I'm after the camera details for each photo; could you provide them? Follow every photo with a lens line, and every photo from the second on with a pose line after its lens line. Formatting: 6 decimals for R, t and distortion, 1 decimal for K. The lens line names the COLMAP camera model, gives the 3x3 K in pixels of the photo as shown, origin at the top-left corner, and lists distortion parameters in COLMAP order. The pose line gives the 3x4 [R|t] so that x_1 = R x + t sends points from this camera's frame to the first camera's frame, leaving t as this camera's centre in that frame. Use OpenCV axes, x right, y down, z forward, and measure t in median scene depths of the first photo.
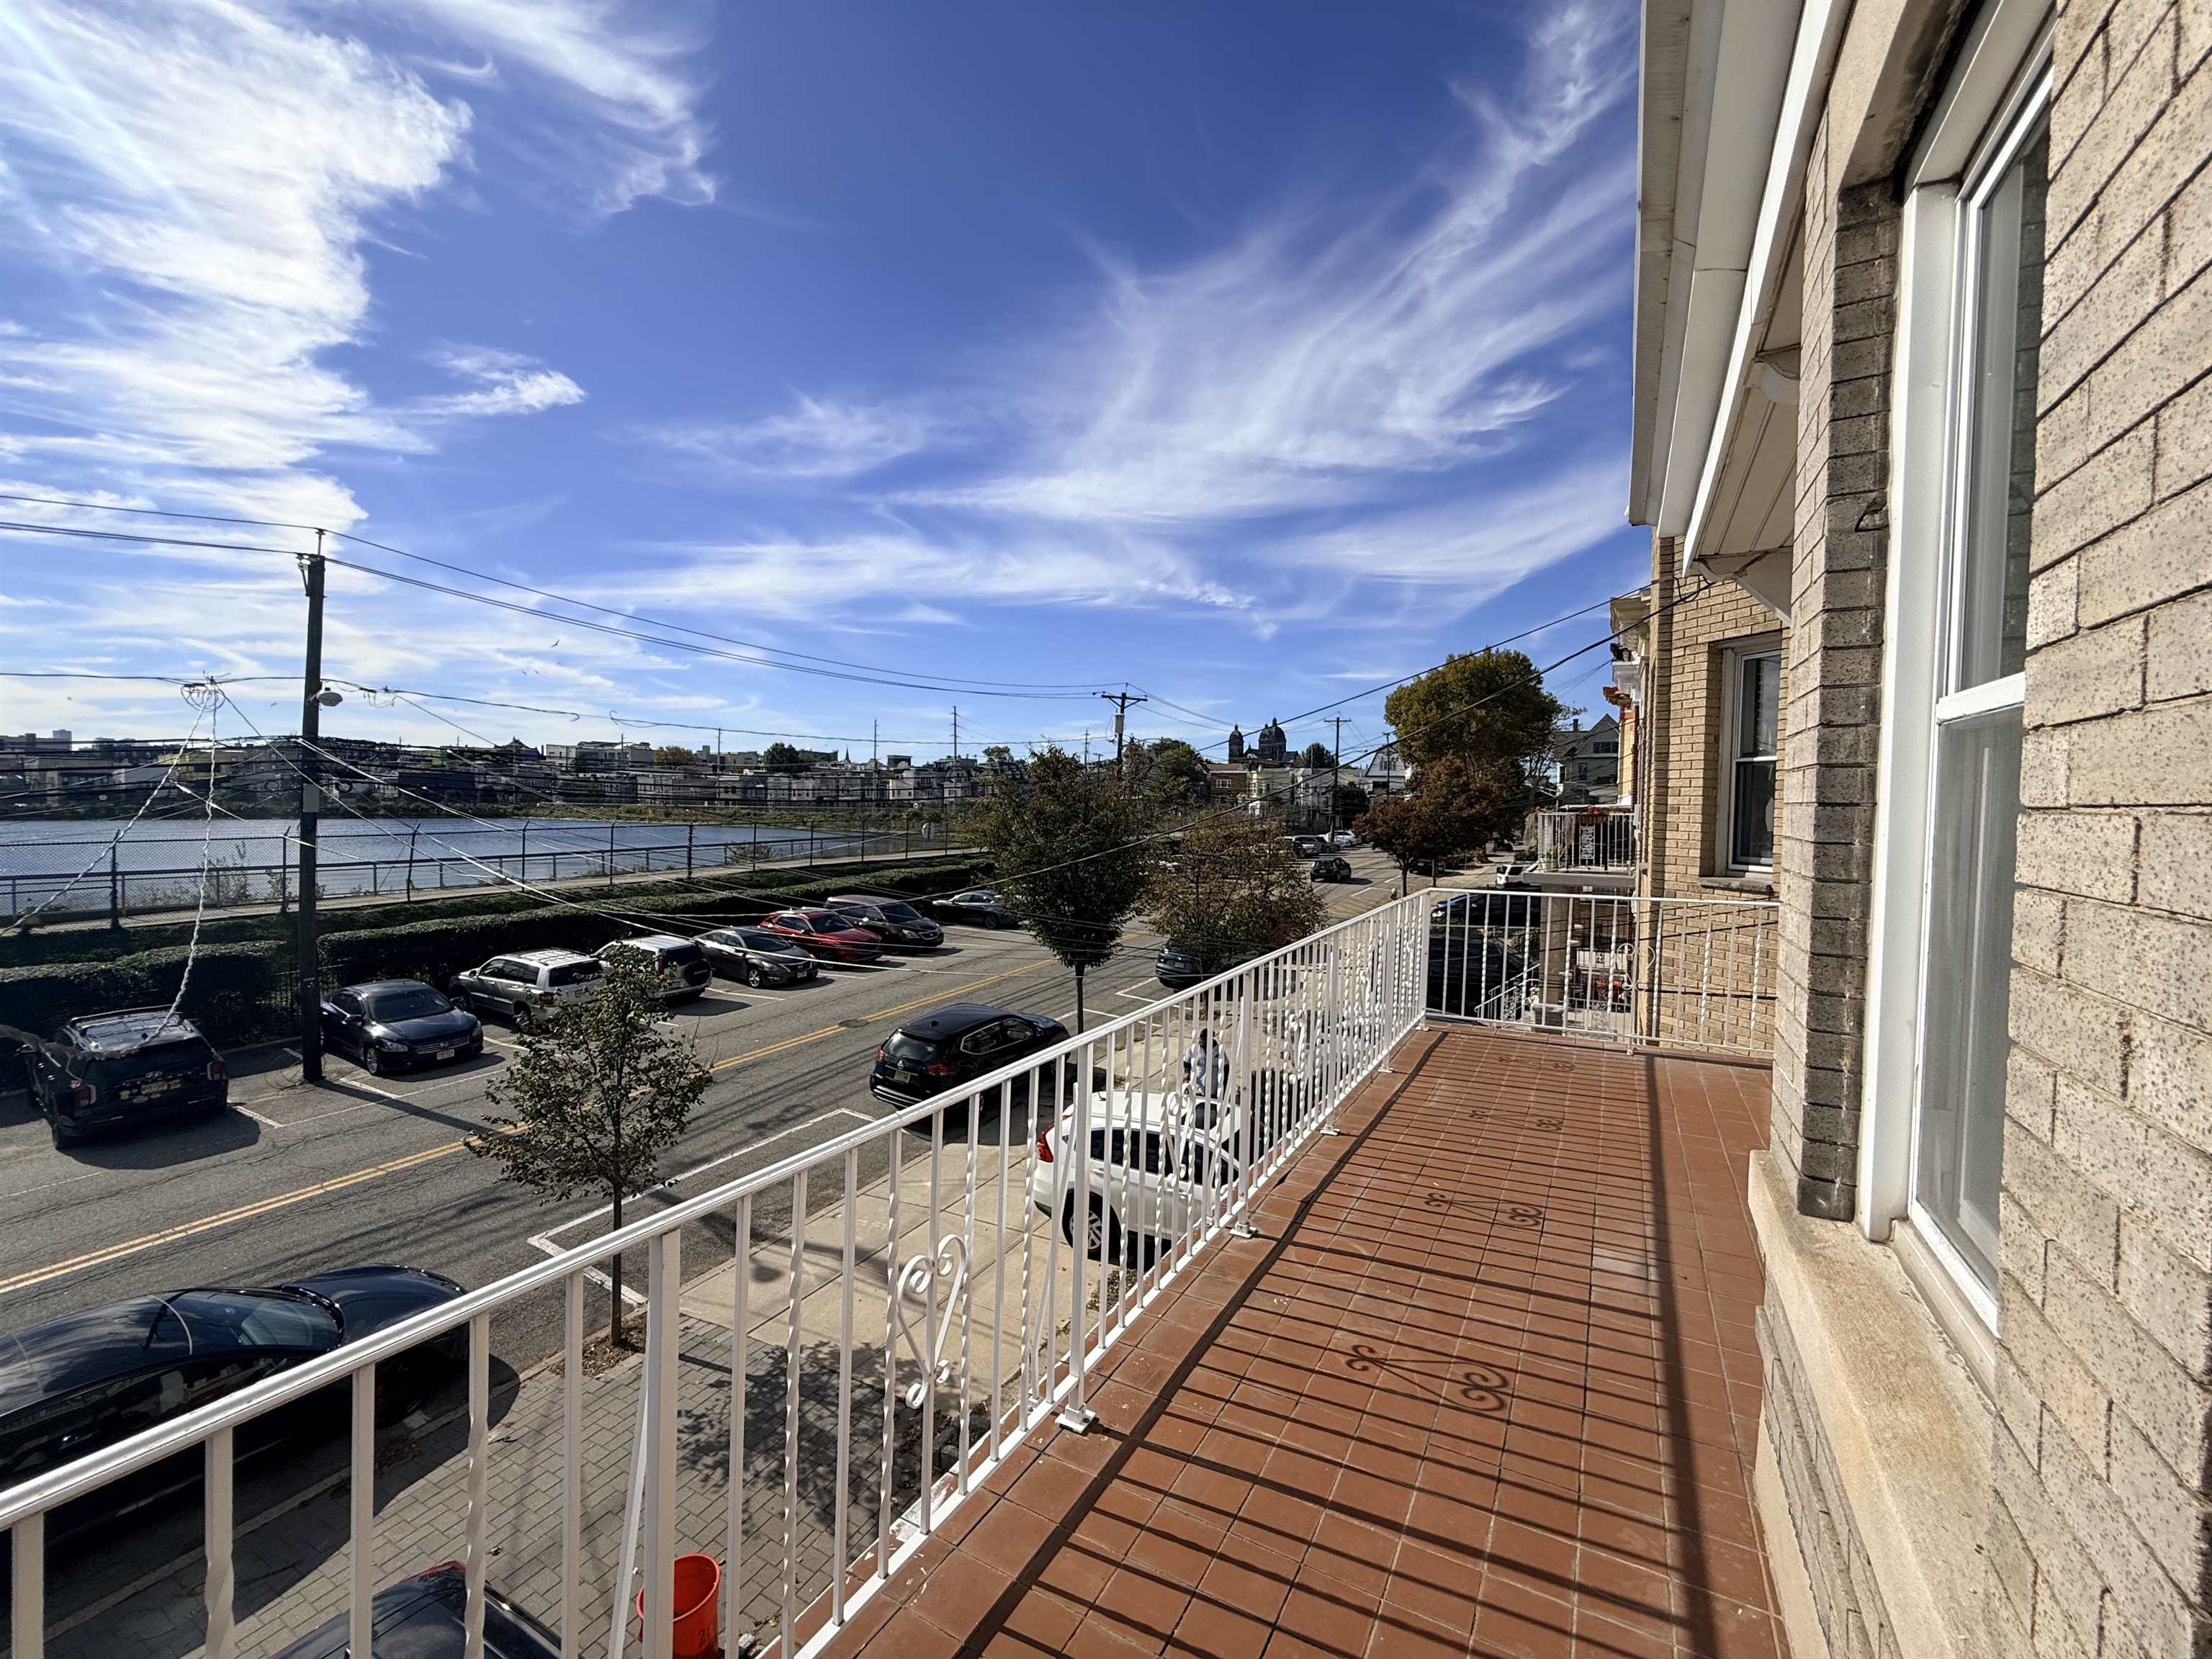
lens RADIAL K [[885.3, 0, 1103.5], [0, 885.3, 842.1], [0, 0, 1]] dist [-0.000742, 0.000684]
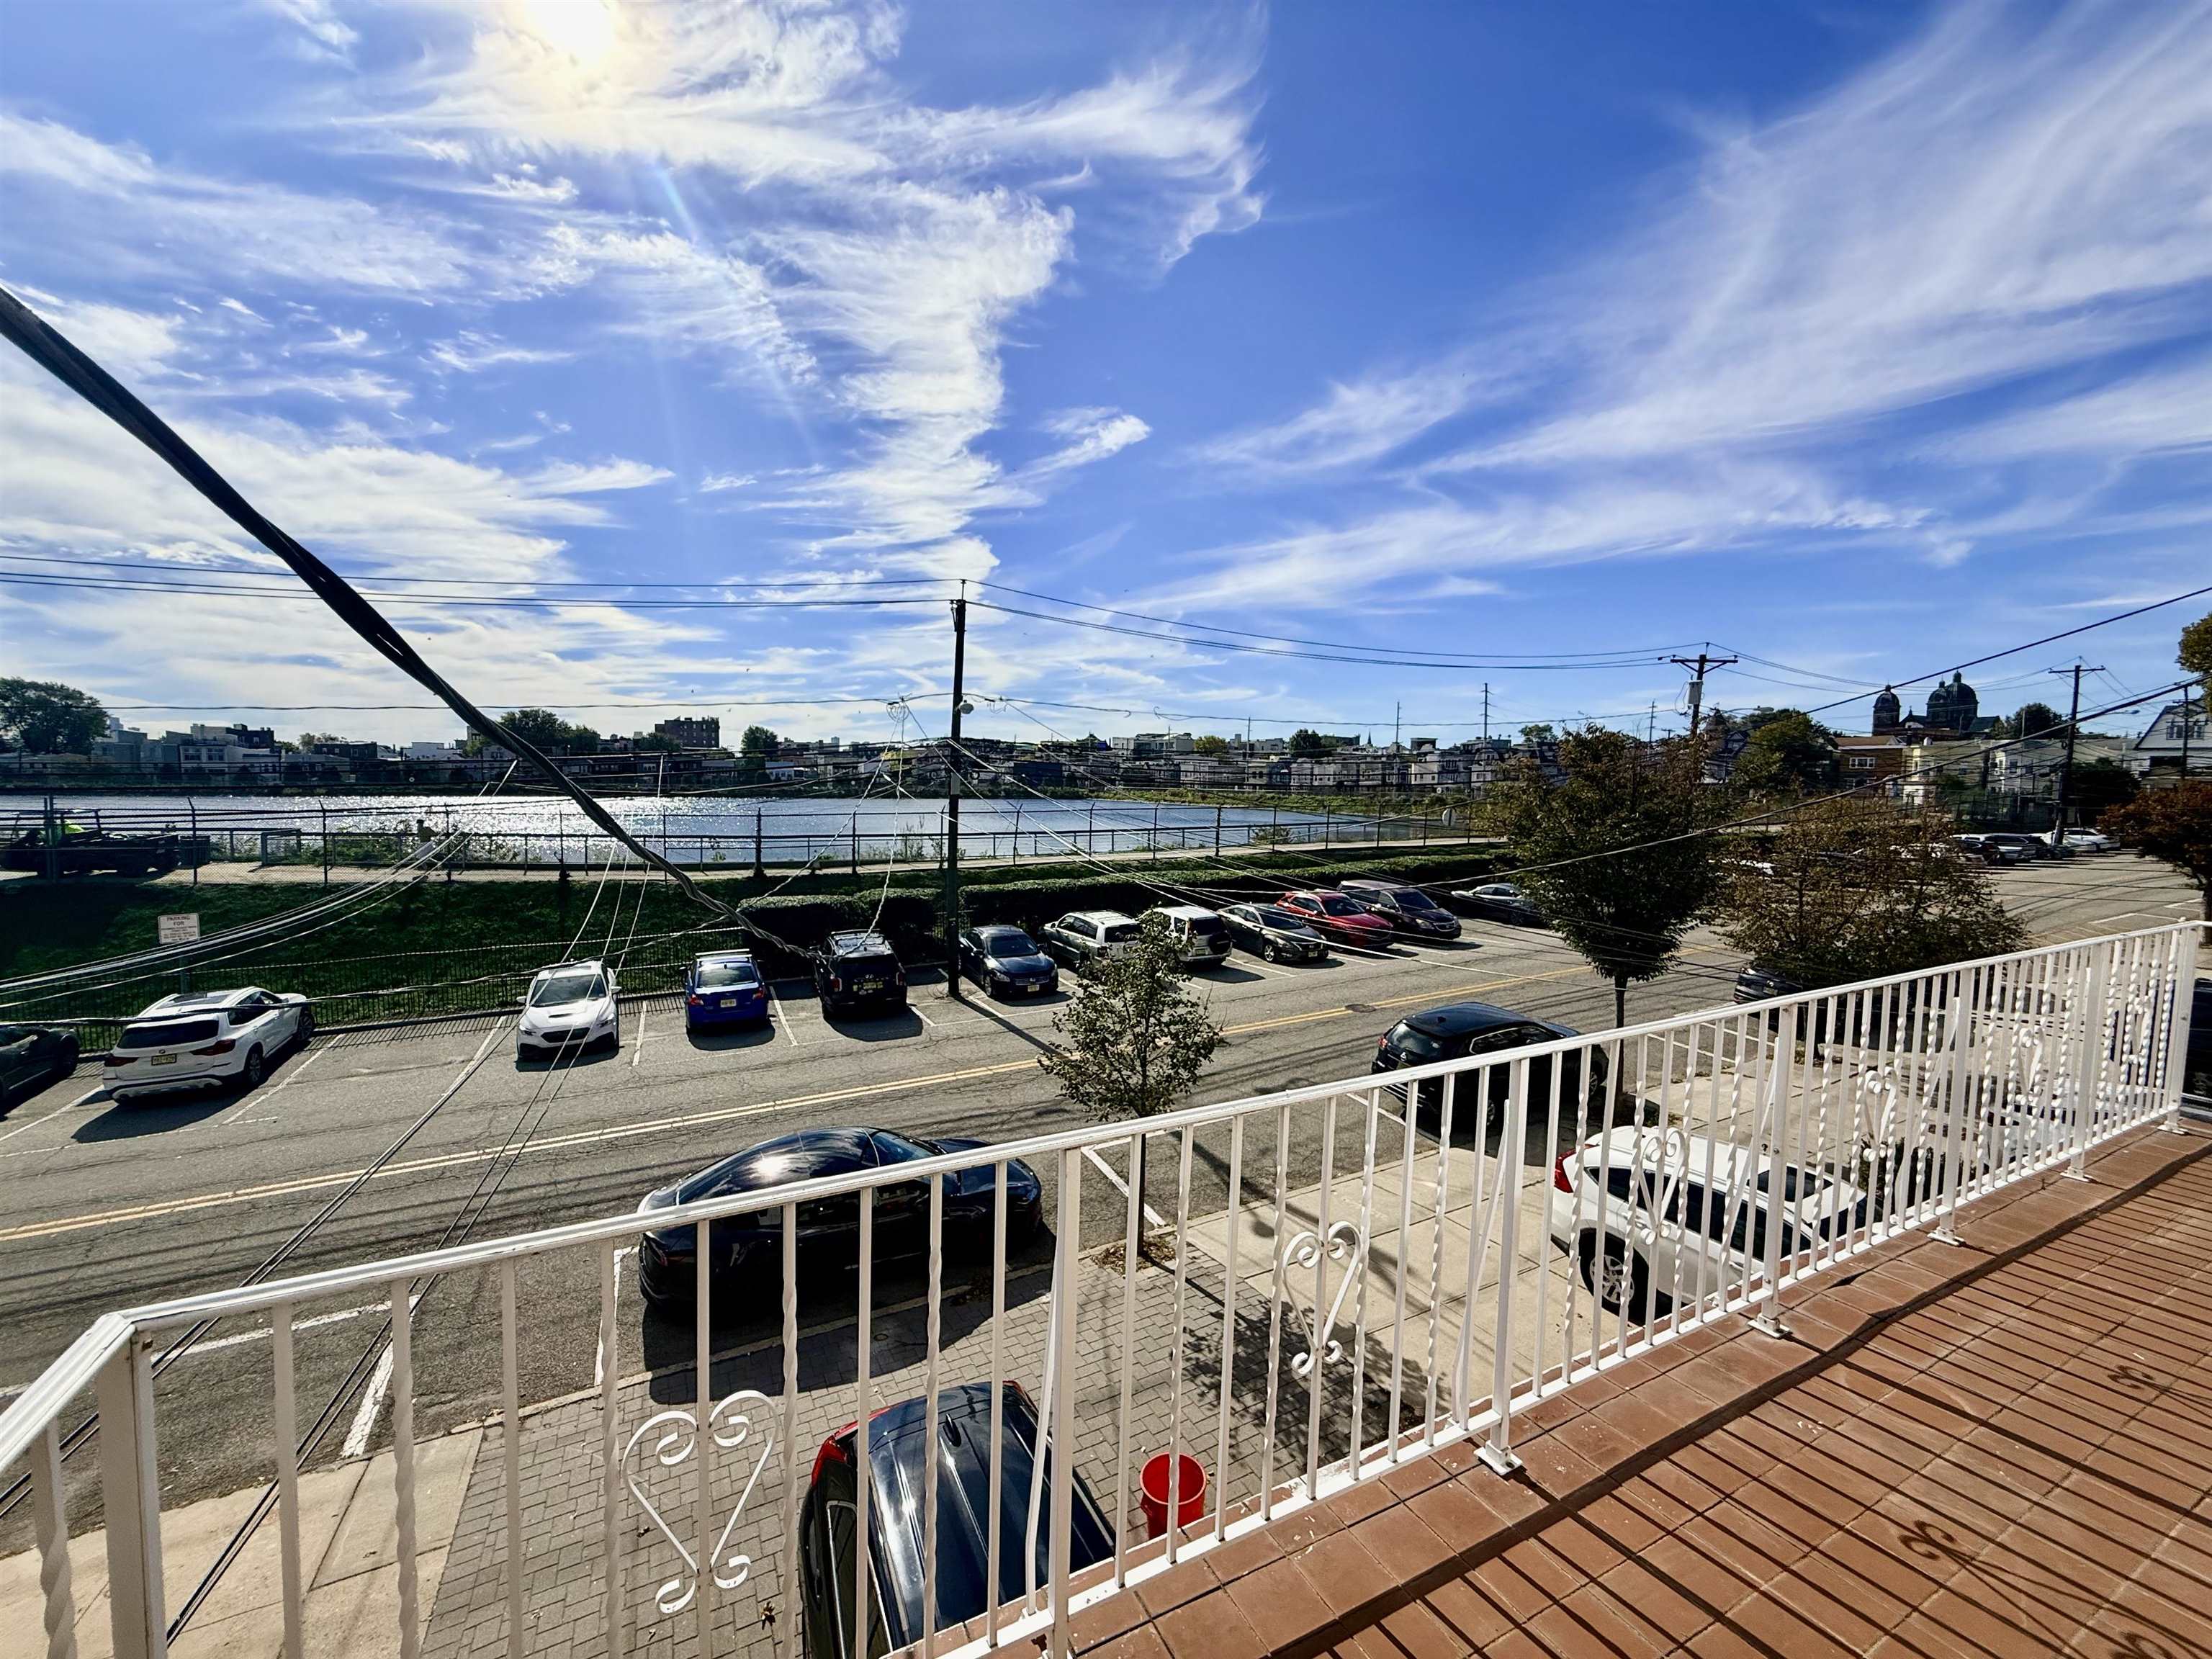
lens RADIAL K [[885.3, 0, 1100.1], [0, 885.3, 844.6], [0, 0, 1]] dist [-0.000742, 0.000684]
pose [[0.839308, 0.036570, -0.542425, 0.005462], [-0.025578, 0.999286, 0.027794, -0.000375], [0.543054, -0.009453, 0.839644, 0.000001]]
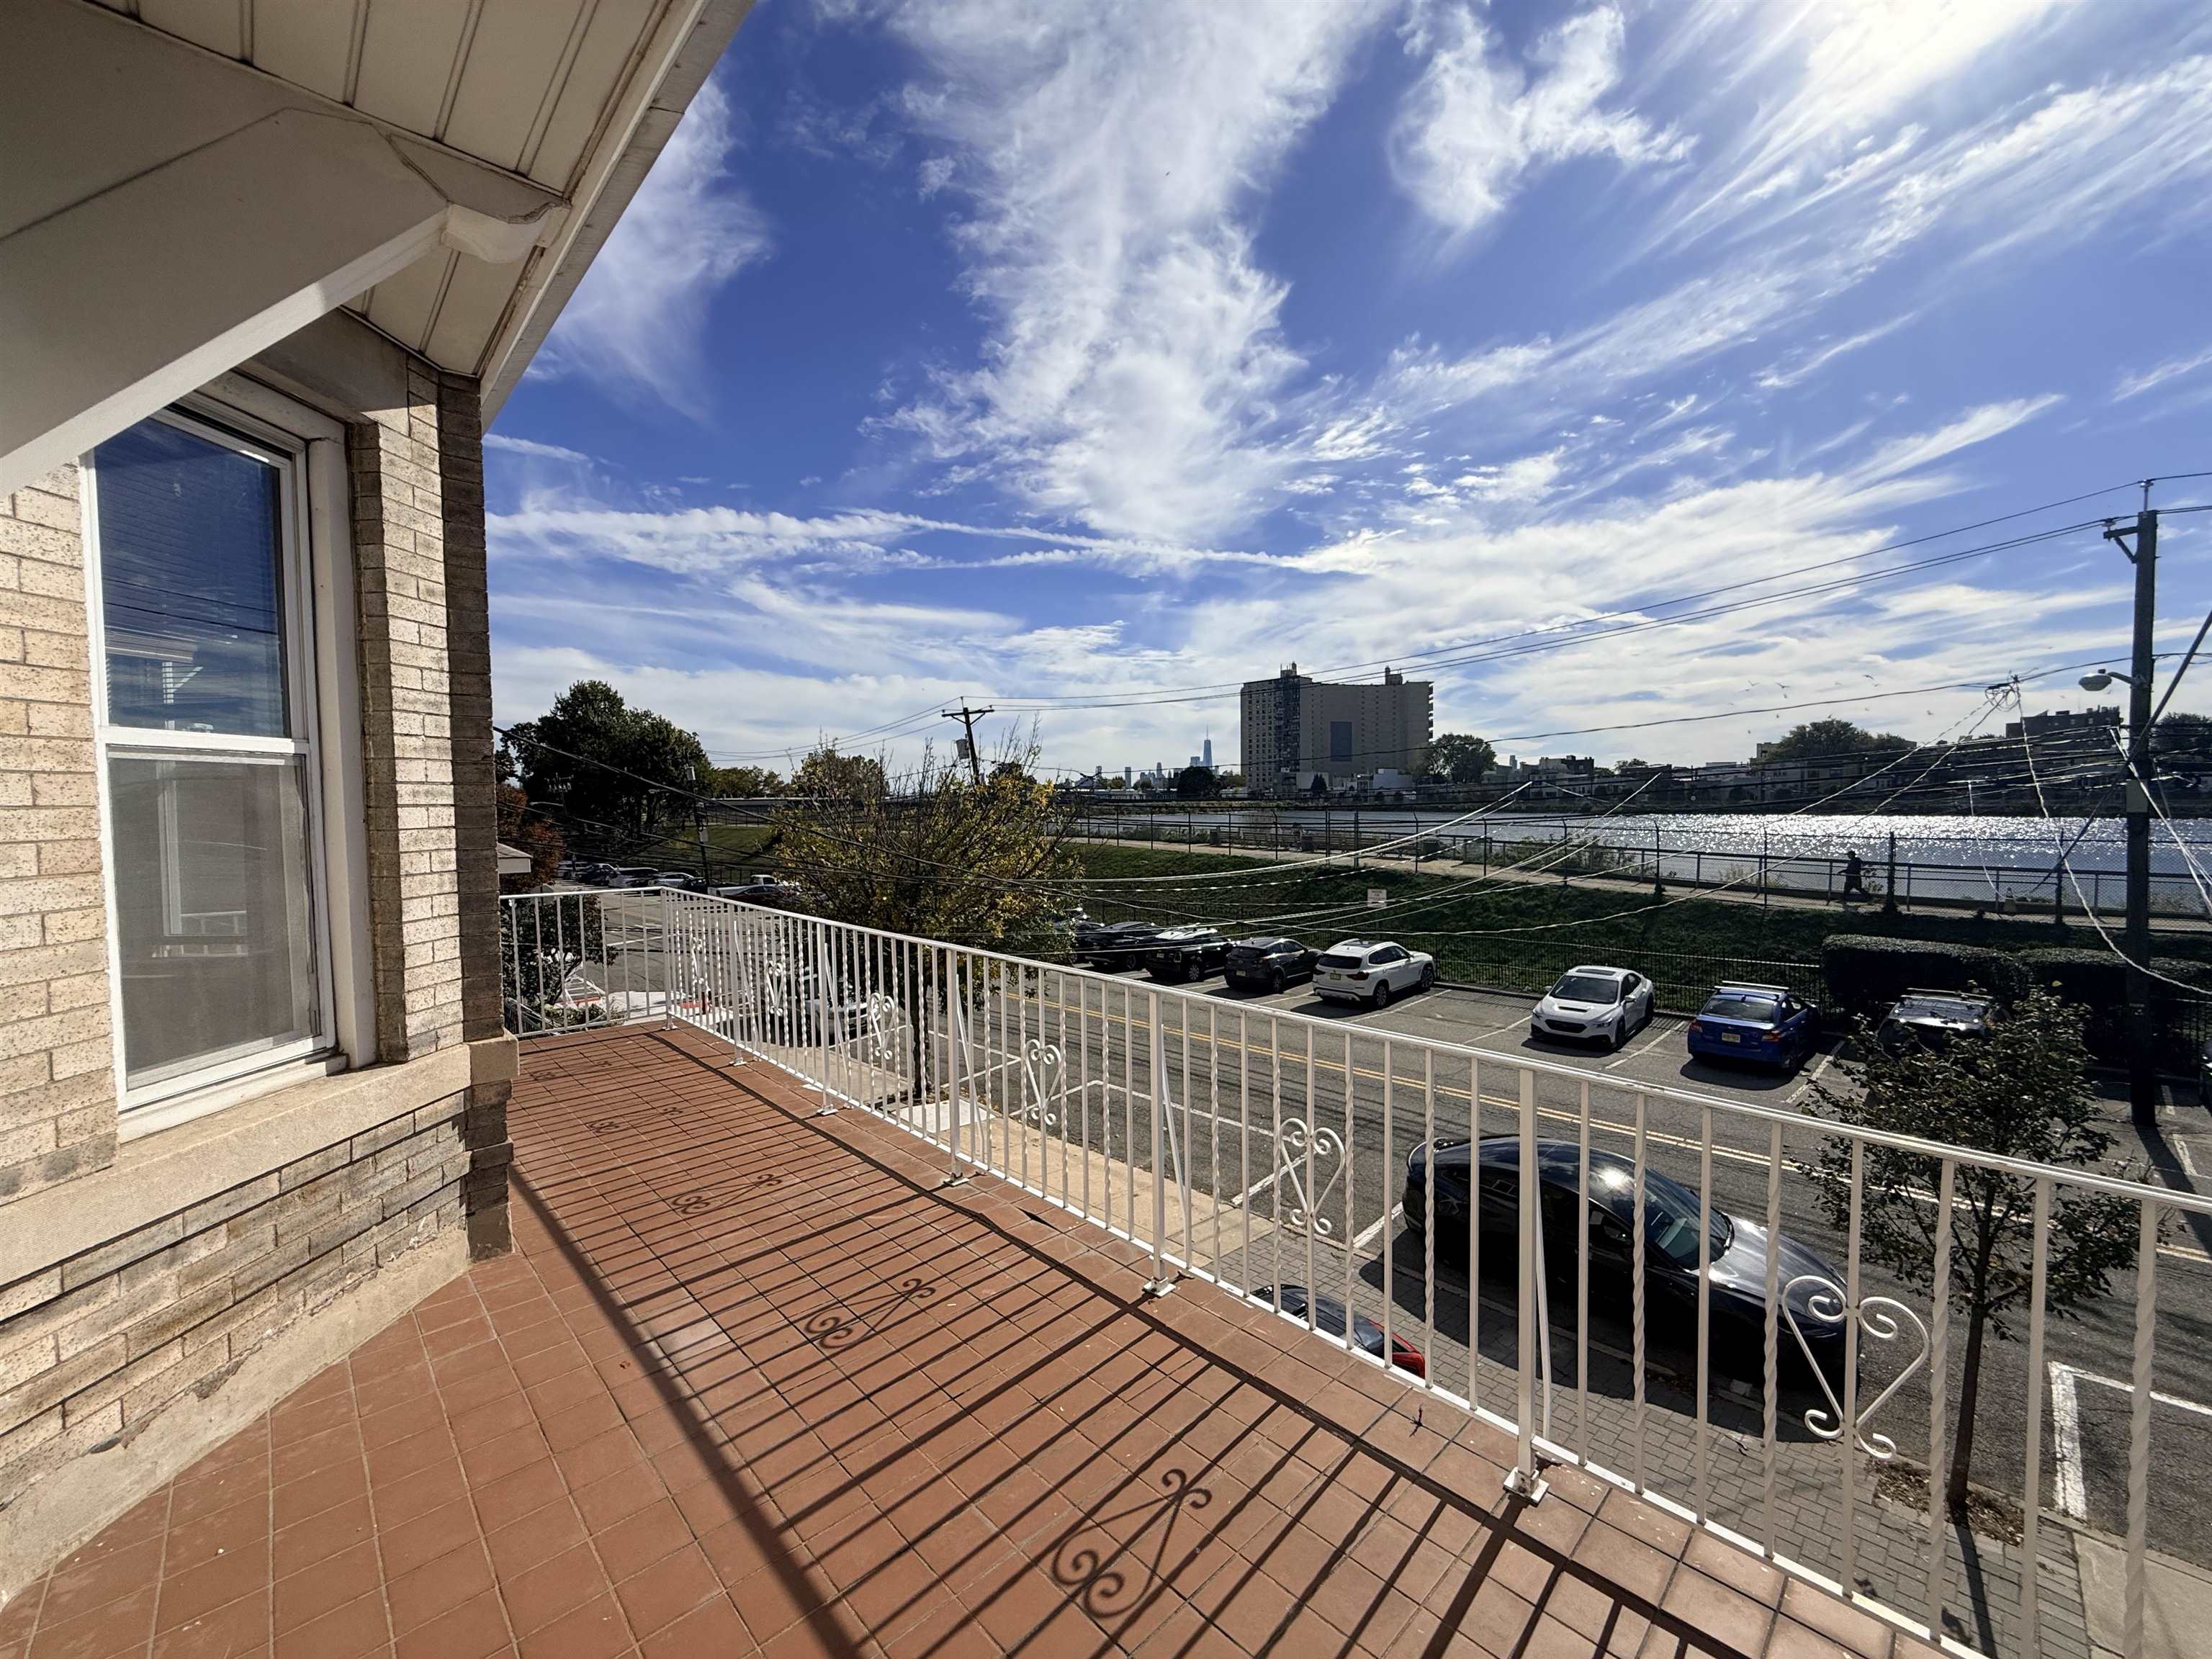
lens RADIAL K [[885.3, 0, 1106.7], [0, 885.3, 811.0], [0, 0, 1]] dist [-0.000742, 0.000684]
pose [[-0.272661, 0.006410, -0.962089, 0.096345], [-0.038282, 0.999114, 0.017506, -0.005141], [0.961348, 0.041604, -0.272174, 0.118610]]
